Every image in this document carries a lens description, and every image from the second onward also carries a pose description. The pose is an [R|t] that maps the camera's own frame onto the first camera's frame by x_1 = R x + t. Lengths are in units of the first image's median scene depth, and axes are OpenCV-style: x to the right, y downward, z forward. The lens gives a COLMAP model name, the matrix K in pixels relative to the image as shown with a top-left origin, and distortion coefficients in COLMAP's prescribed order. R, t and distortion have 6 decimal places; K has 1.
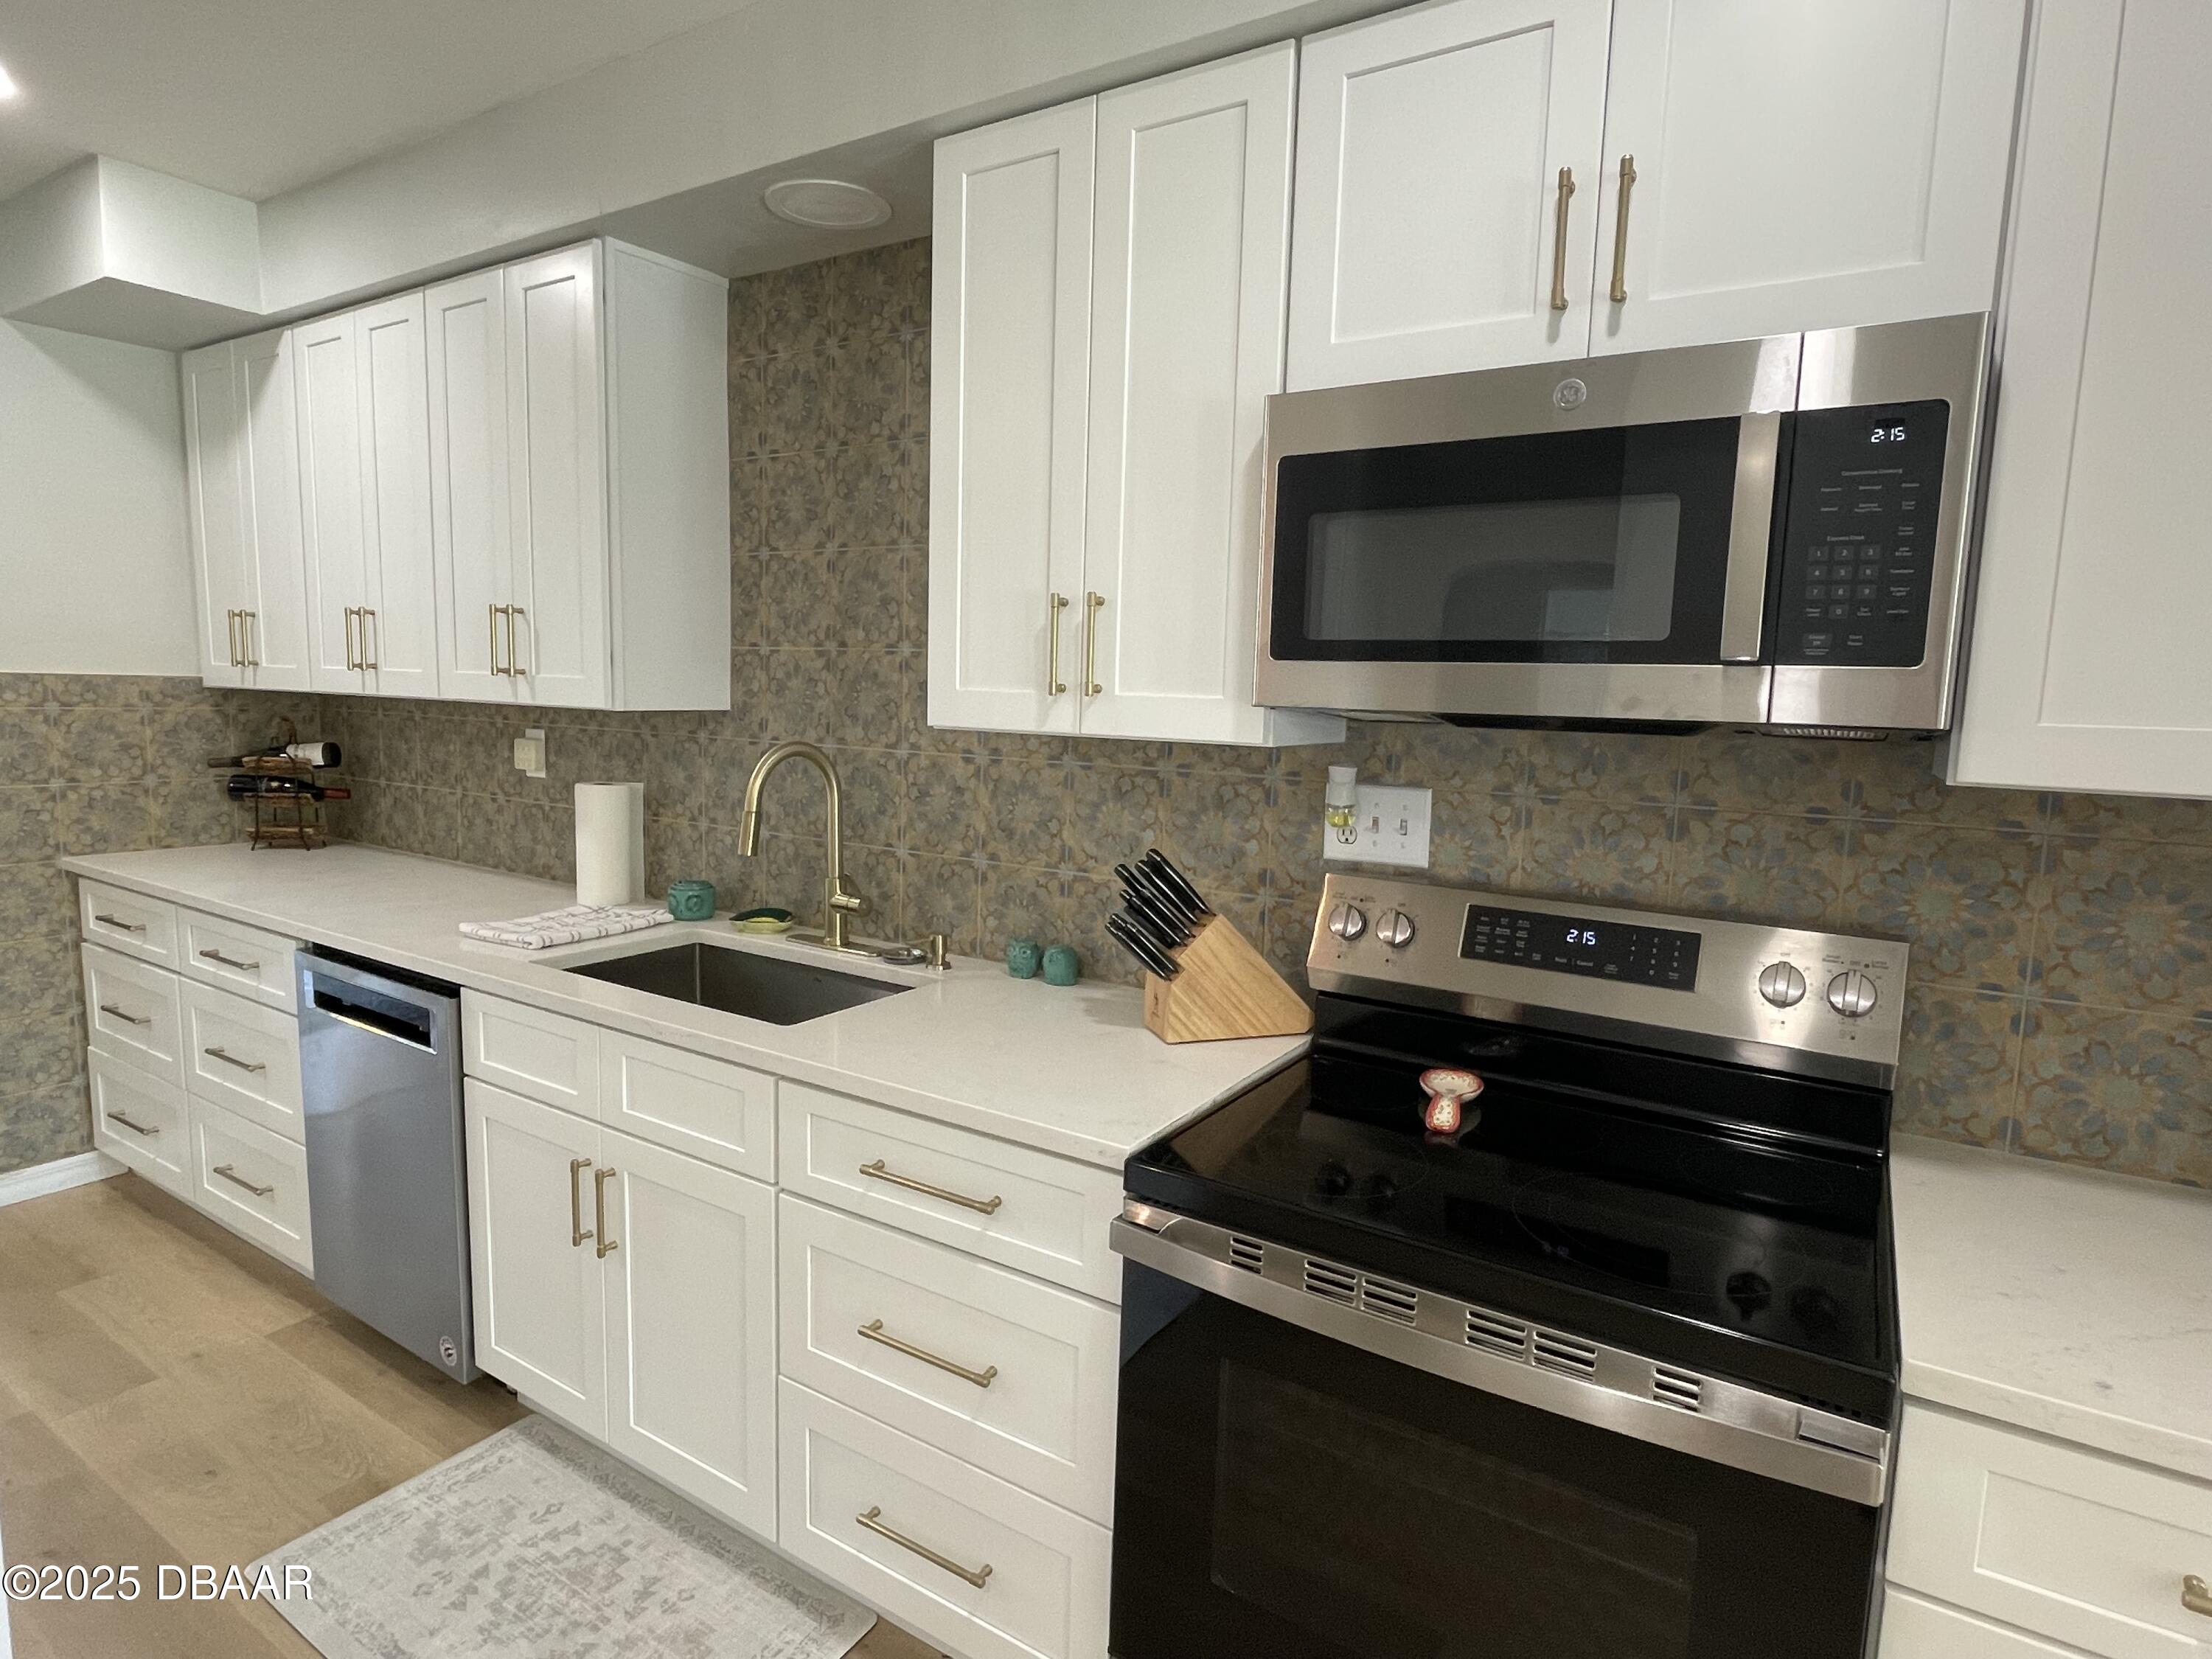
lens RADIAL K [[1178.6, 0, 1113.0], [0, 1178.6, 834.1], [0, 0, 1]] dist [-0.000172, -0.002201]
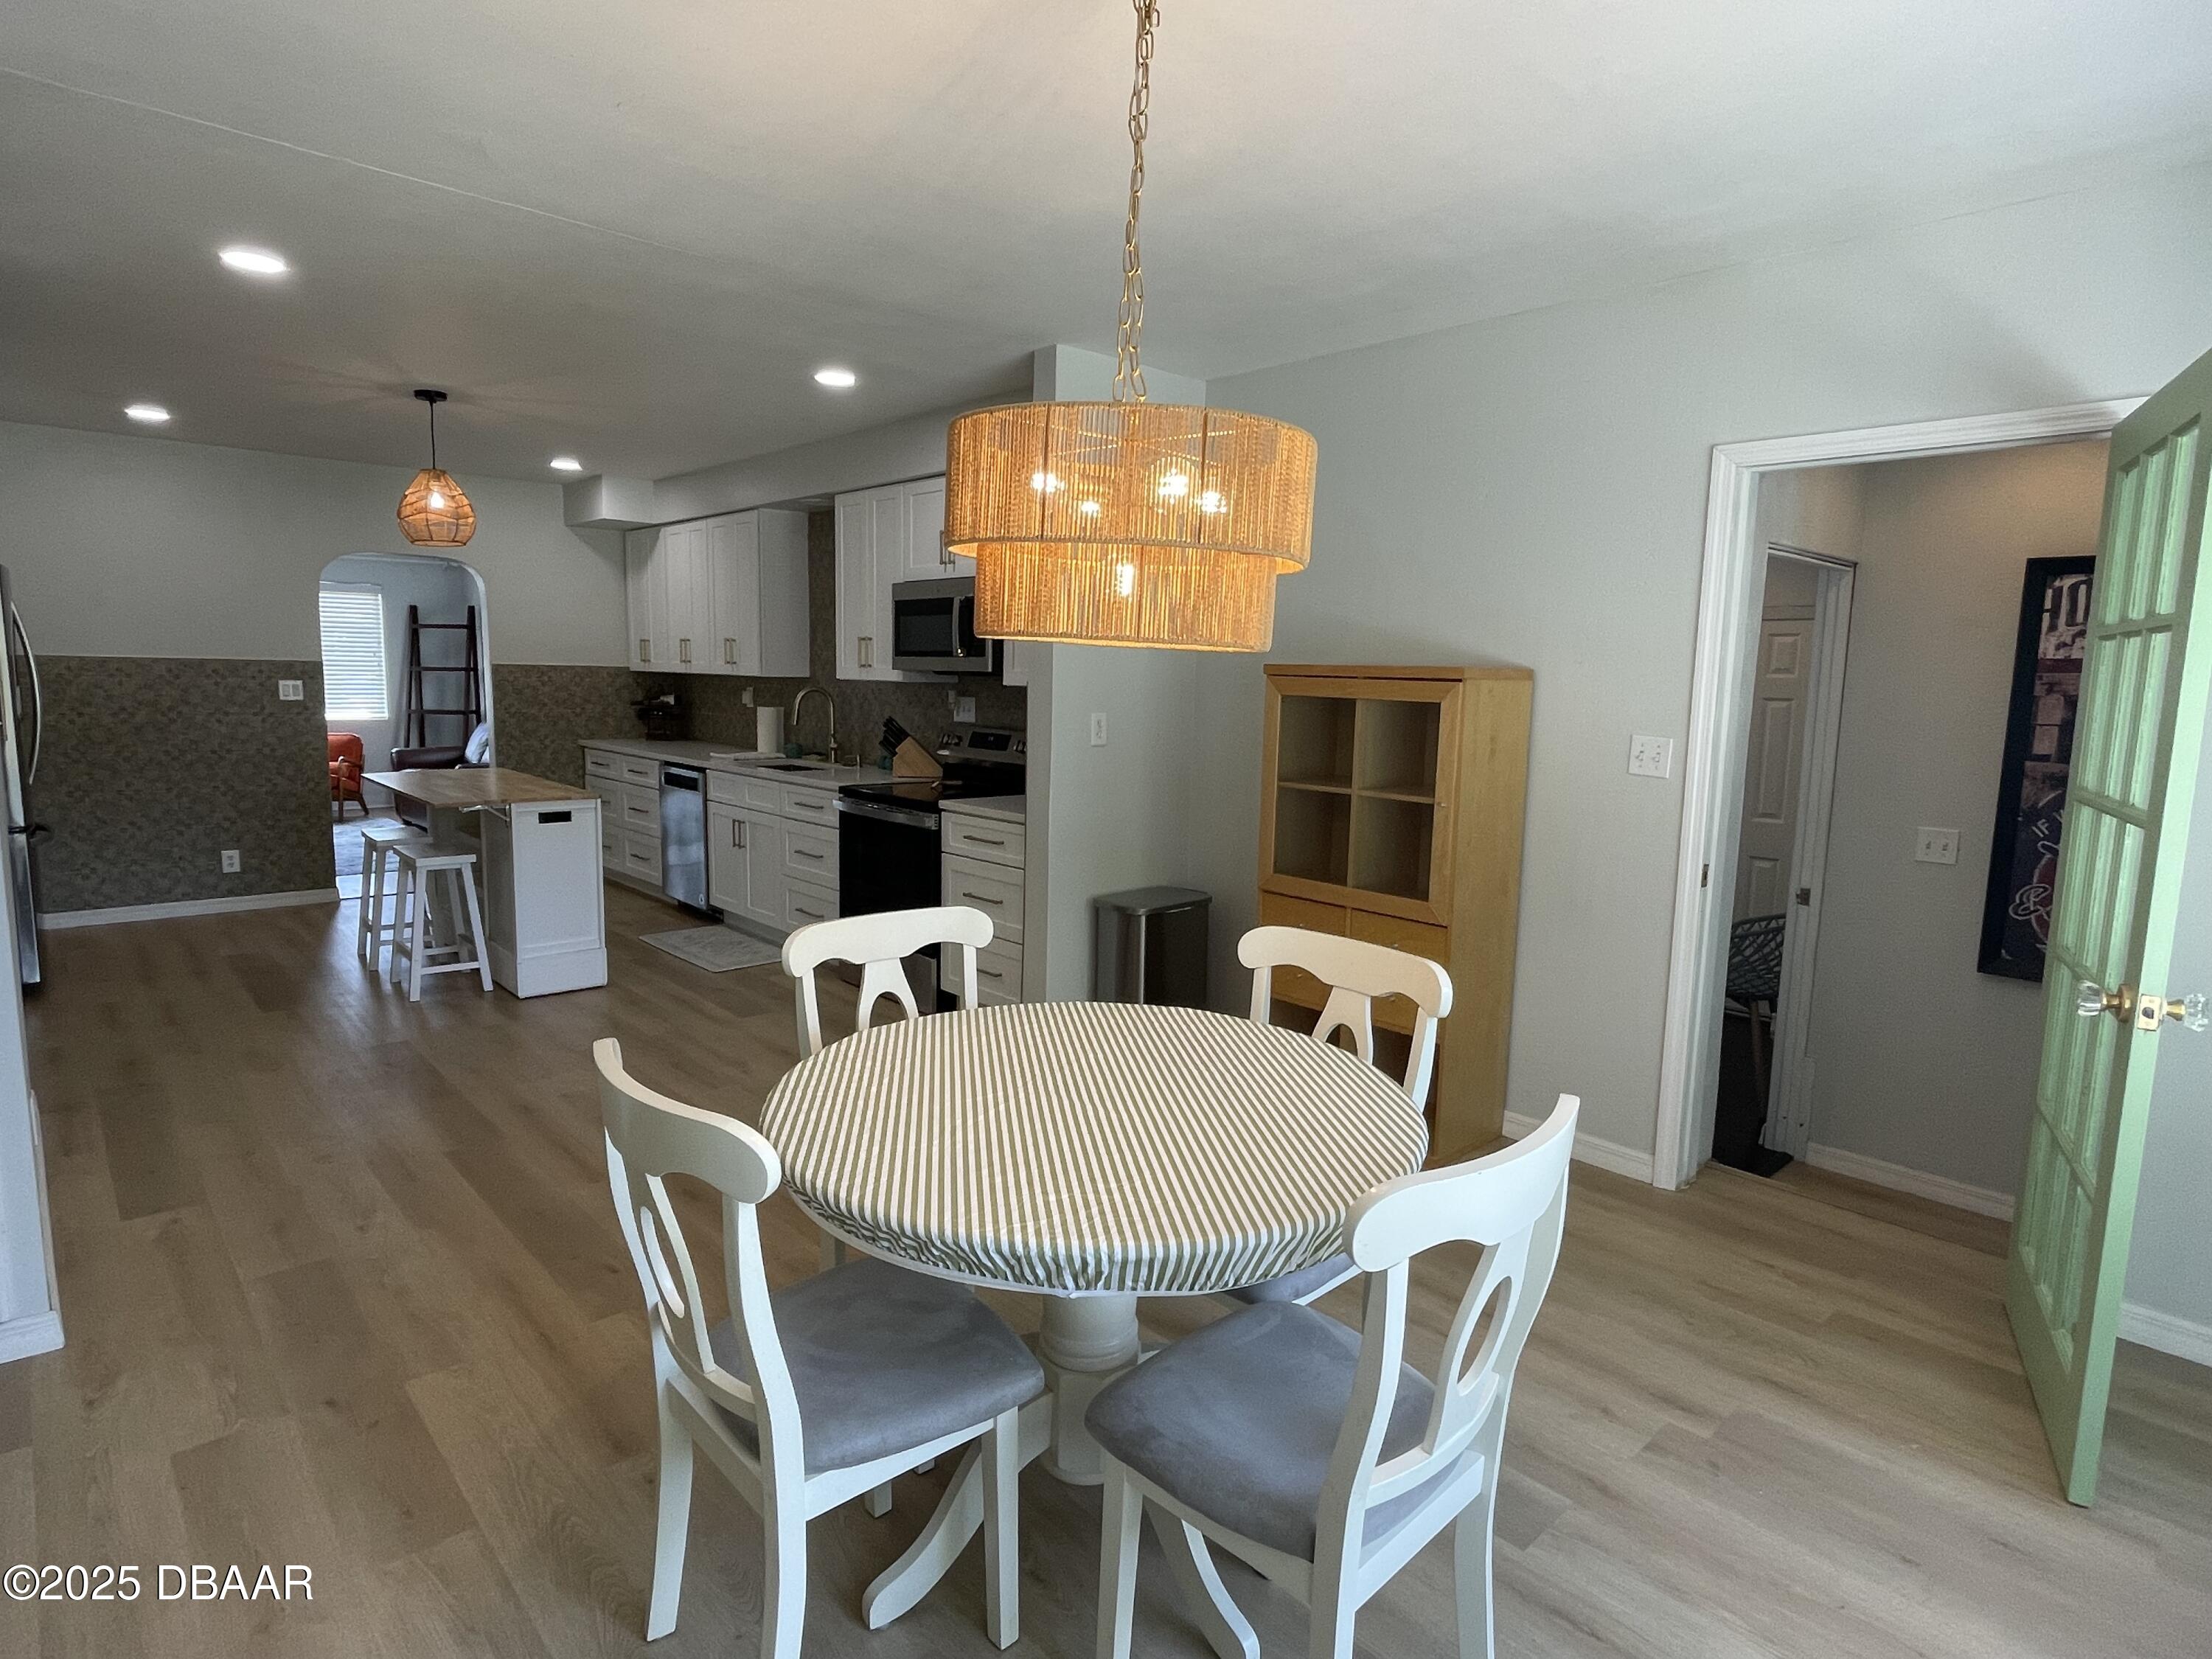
lens RADIAL K [[1178.6, 0, 1117.2], [0, 1178.6, 820.0], [0, 0, 1]] dist [-0.000172, -0.002201]
pose [[0.967834, 0.022567, -0.250576, 1.032660], [-0.022952, 0.999736, 0.001386, 0.198375], [0.250541, 0.004410, 0.968096, -1.394025]]
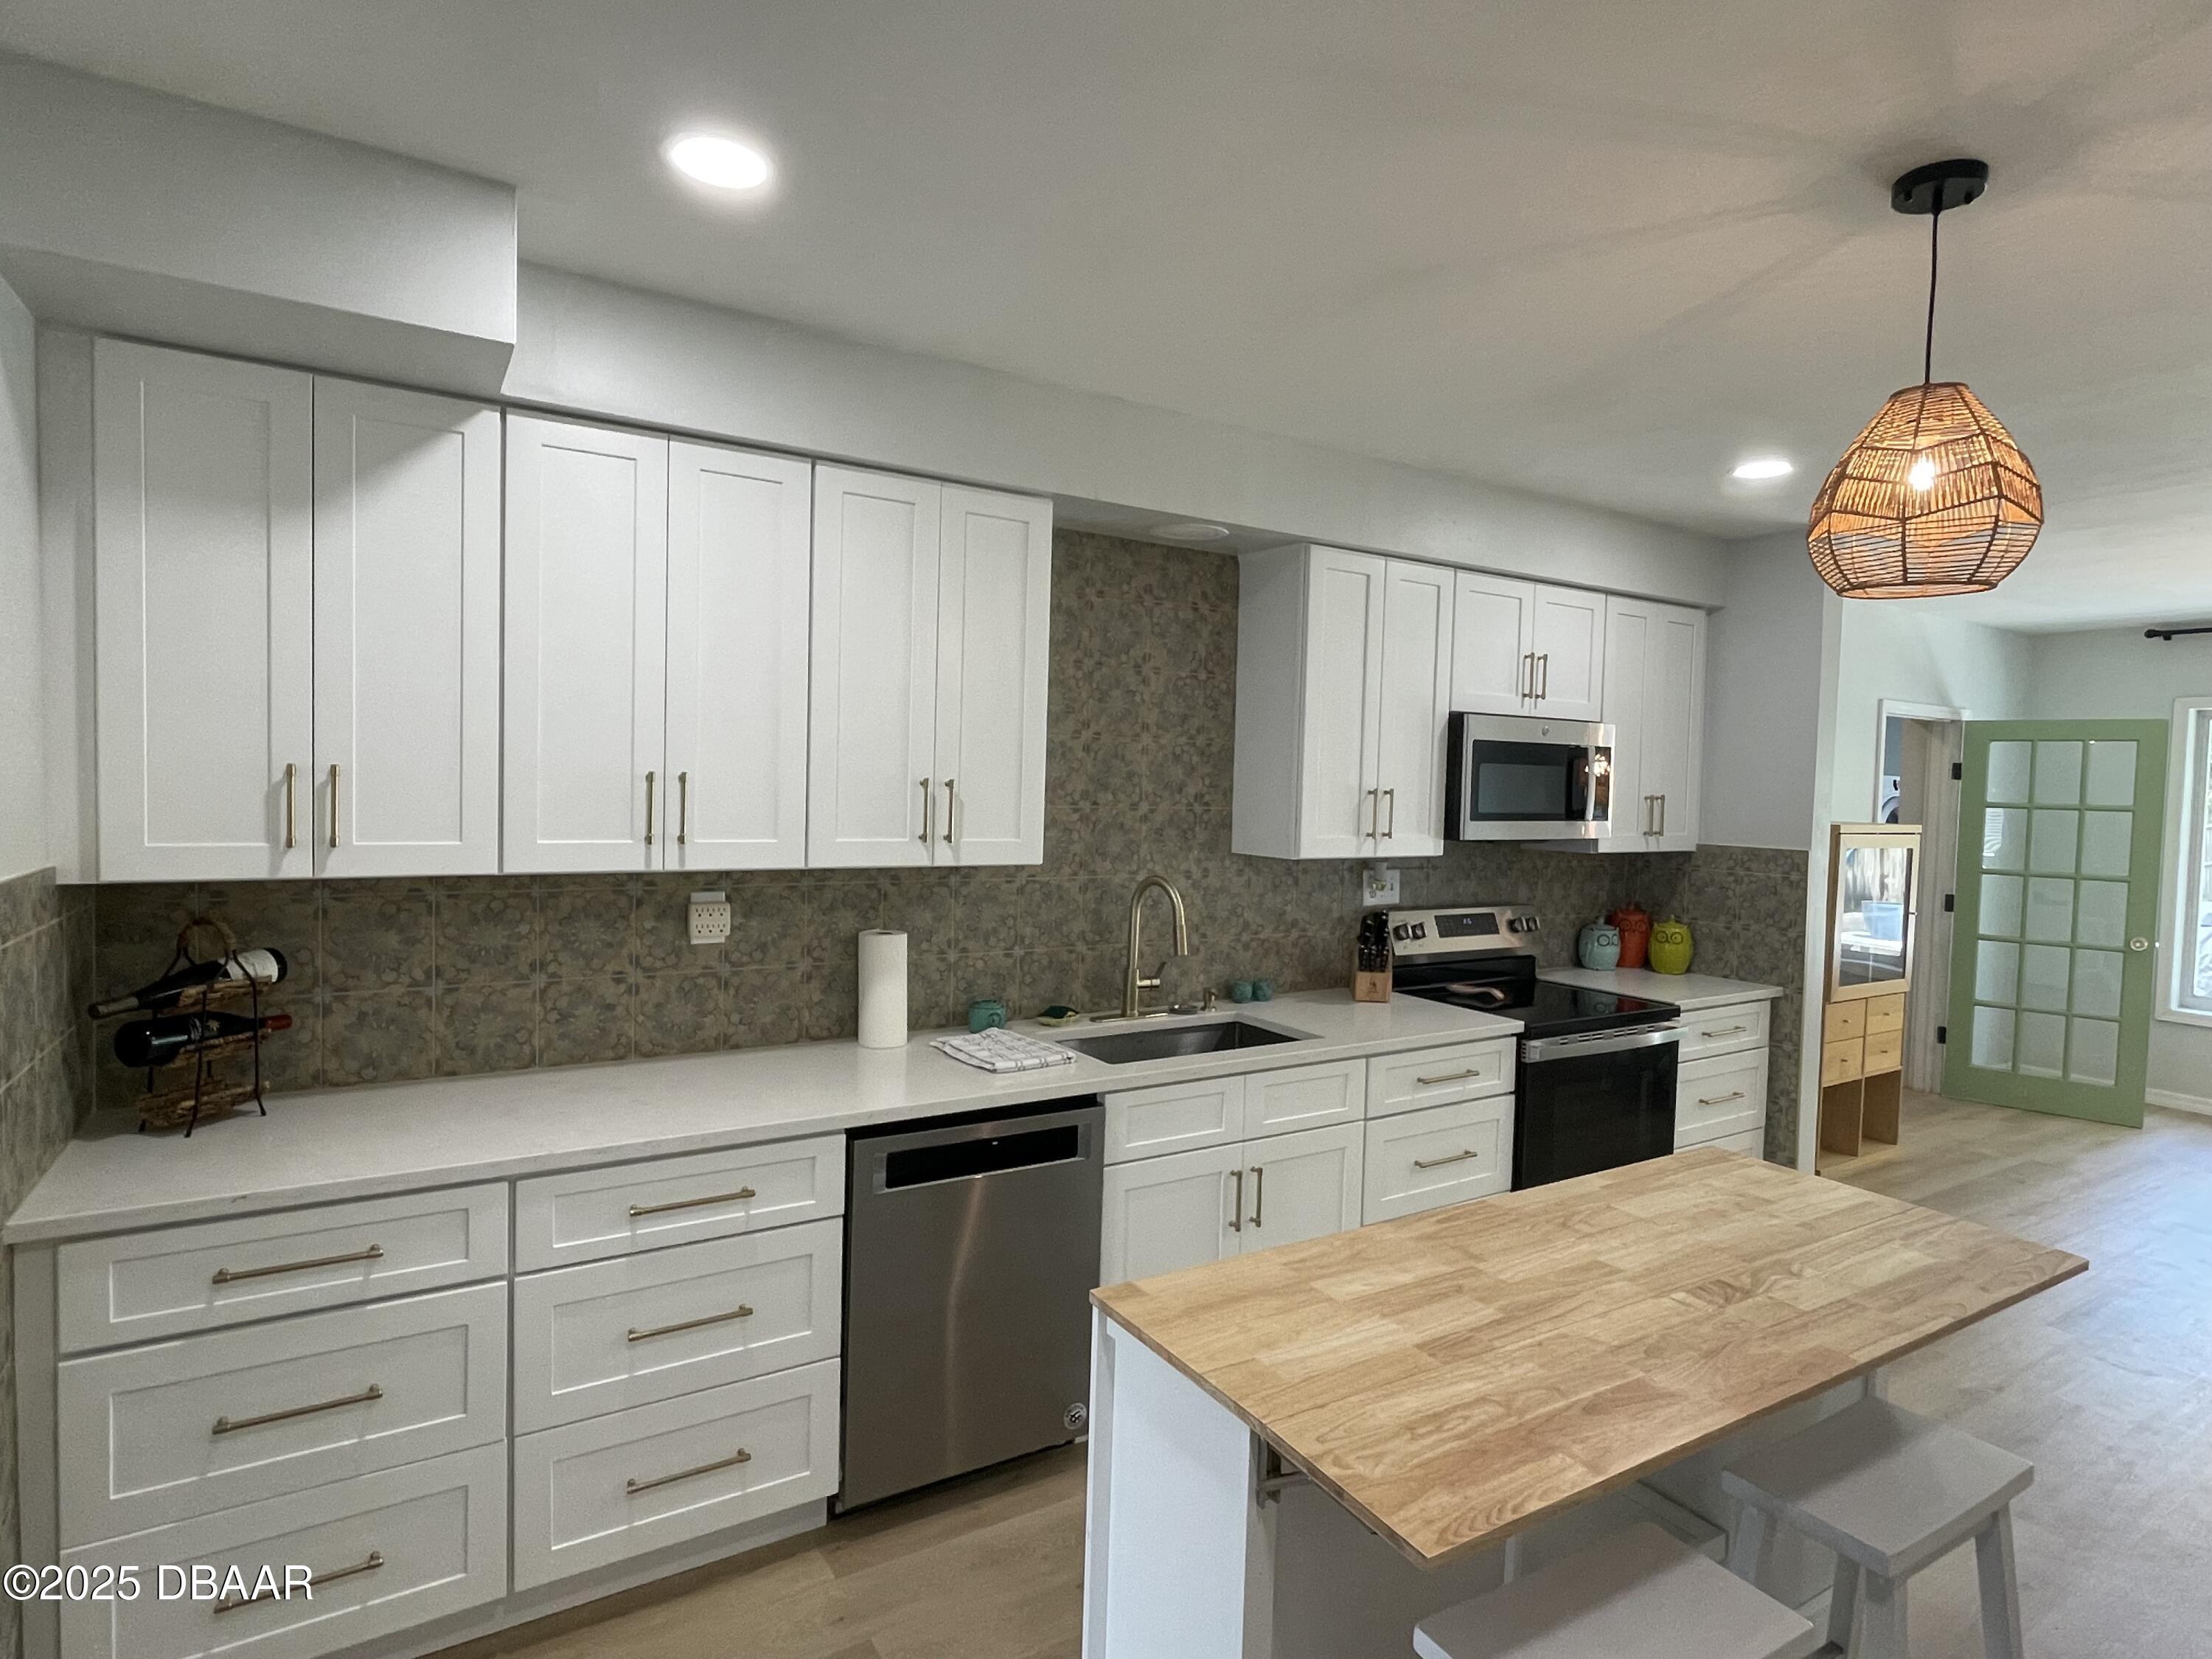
lens RADIAL K [[1178.6, 0, 1112.6], [0, 1178.6, 830.3], [0, 0, 1]] dist [-0.000172, -0.002201]
pose [[0.429780, -0.061956, 0.900806, -1.469992], [0.095350, 0.995179, 0.022954, -0.159008], [-0.897885, 0.076027, 0.433616, 0.378309]]
